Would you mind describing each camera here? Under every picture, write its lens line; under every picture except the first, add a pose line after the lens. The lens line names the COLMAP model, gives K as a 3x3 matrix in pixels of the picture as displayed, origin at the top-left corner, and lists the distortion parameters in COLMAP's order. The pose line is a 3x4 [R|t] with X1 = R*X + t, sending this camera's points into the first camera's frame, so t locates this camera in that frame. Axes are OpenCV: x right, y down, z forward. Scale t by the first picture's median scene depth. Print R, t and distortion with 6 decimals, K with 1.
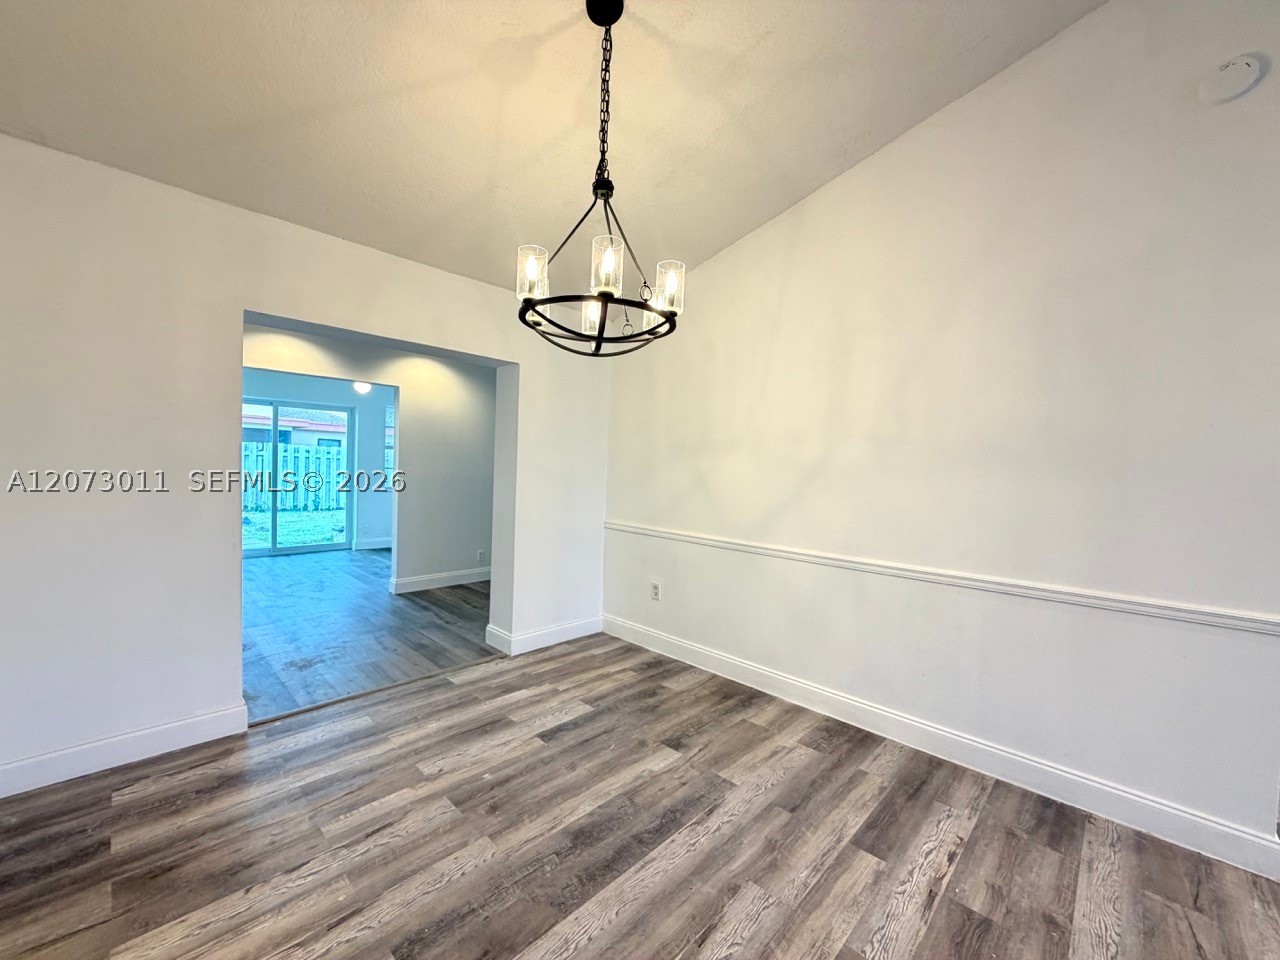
lens RADIAL K [[515.8, 0, 639.8], [0, 515.8, 487.1], [0, 0, 1]] dist [0.000250, -0.000088]
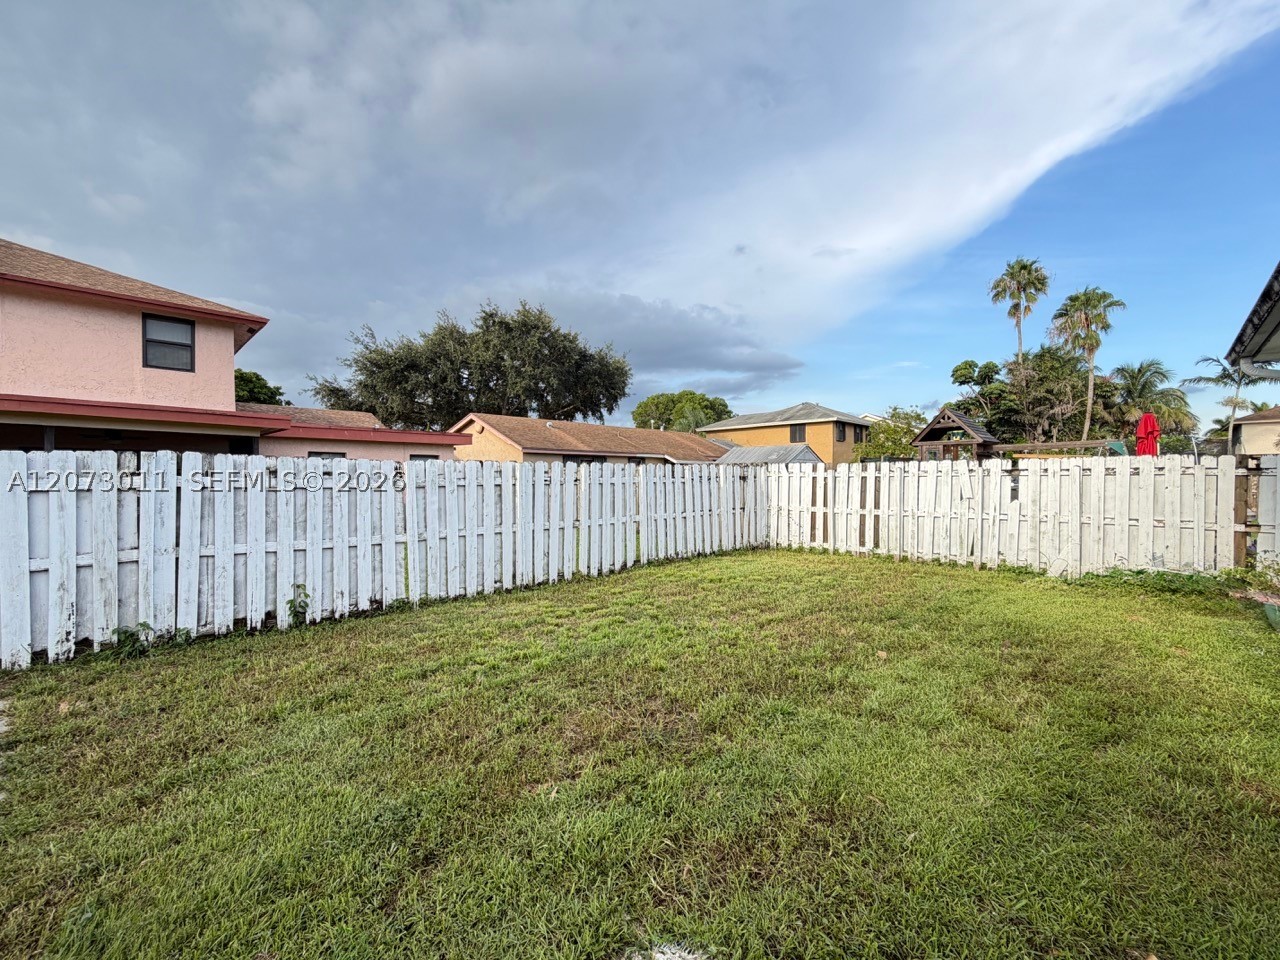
lens RADIAL K [[515.8, 0, 639.8], [0, 515.8, 487.1], [0, 0, 1]] dist [0.000250, -0.000088]
pose [[0.999347, -0.036128, 0.001029, -0.394994], [0.036141, 0.999157, -0.019484, -0.043651], [-0.000324, 0.019509, 0.999810, 0.655191]]
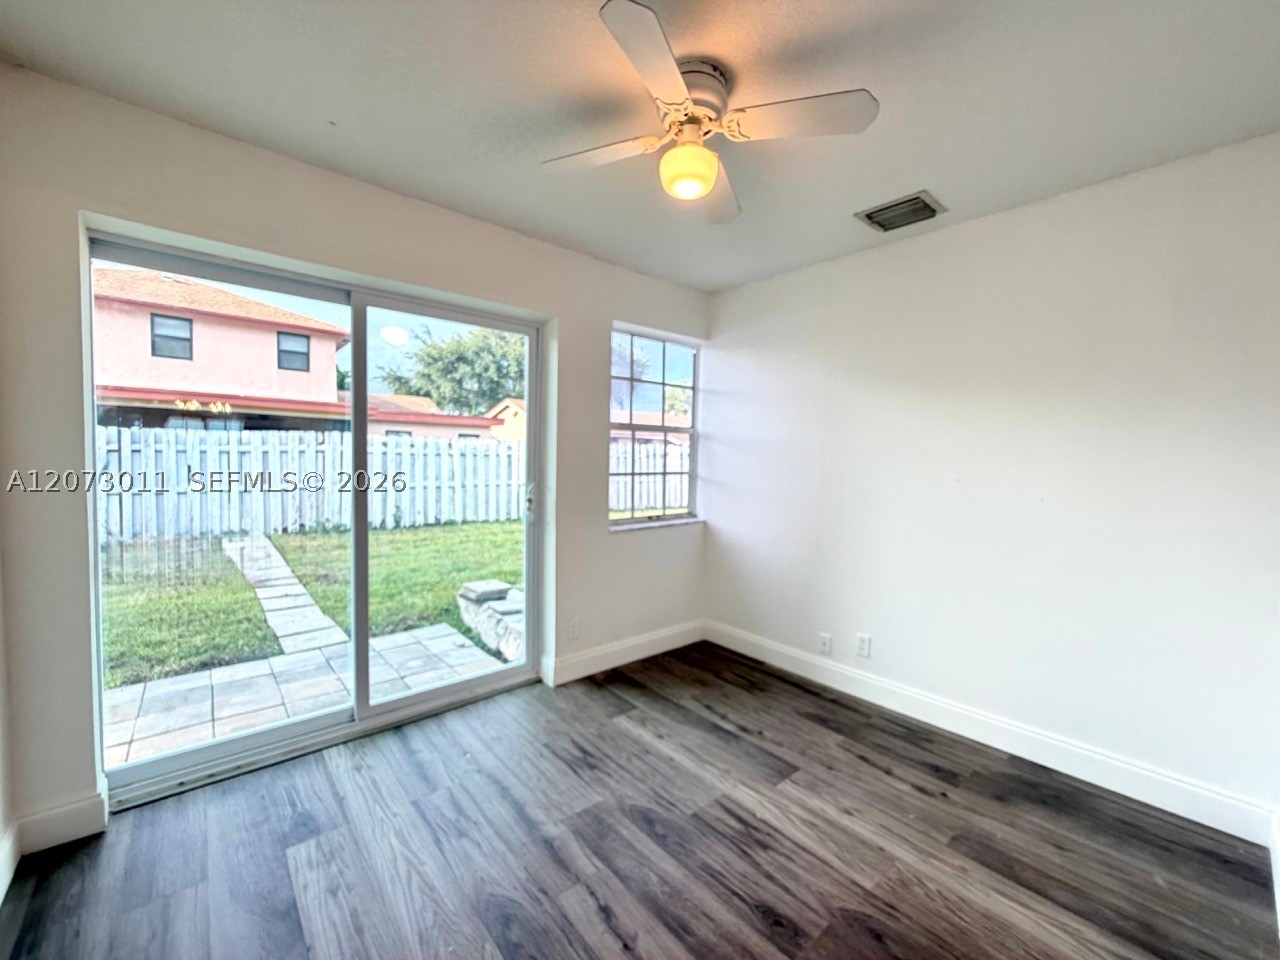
lens RADIAL K [[515.8, 0, 639.8], [0, 515.8, 487.1], [0, 0, 1]] dist [0.000250, -0.000088]
pose [[0.996690, -0.008102, -0.080896, -0.255077], [0.009429, 0.999827, 0.016036, -0.020441], [0.080752, -0.016745, 0.996594, 0.346413]]
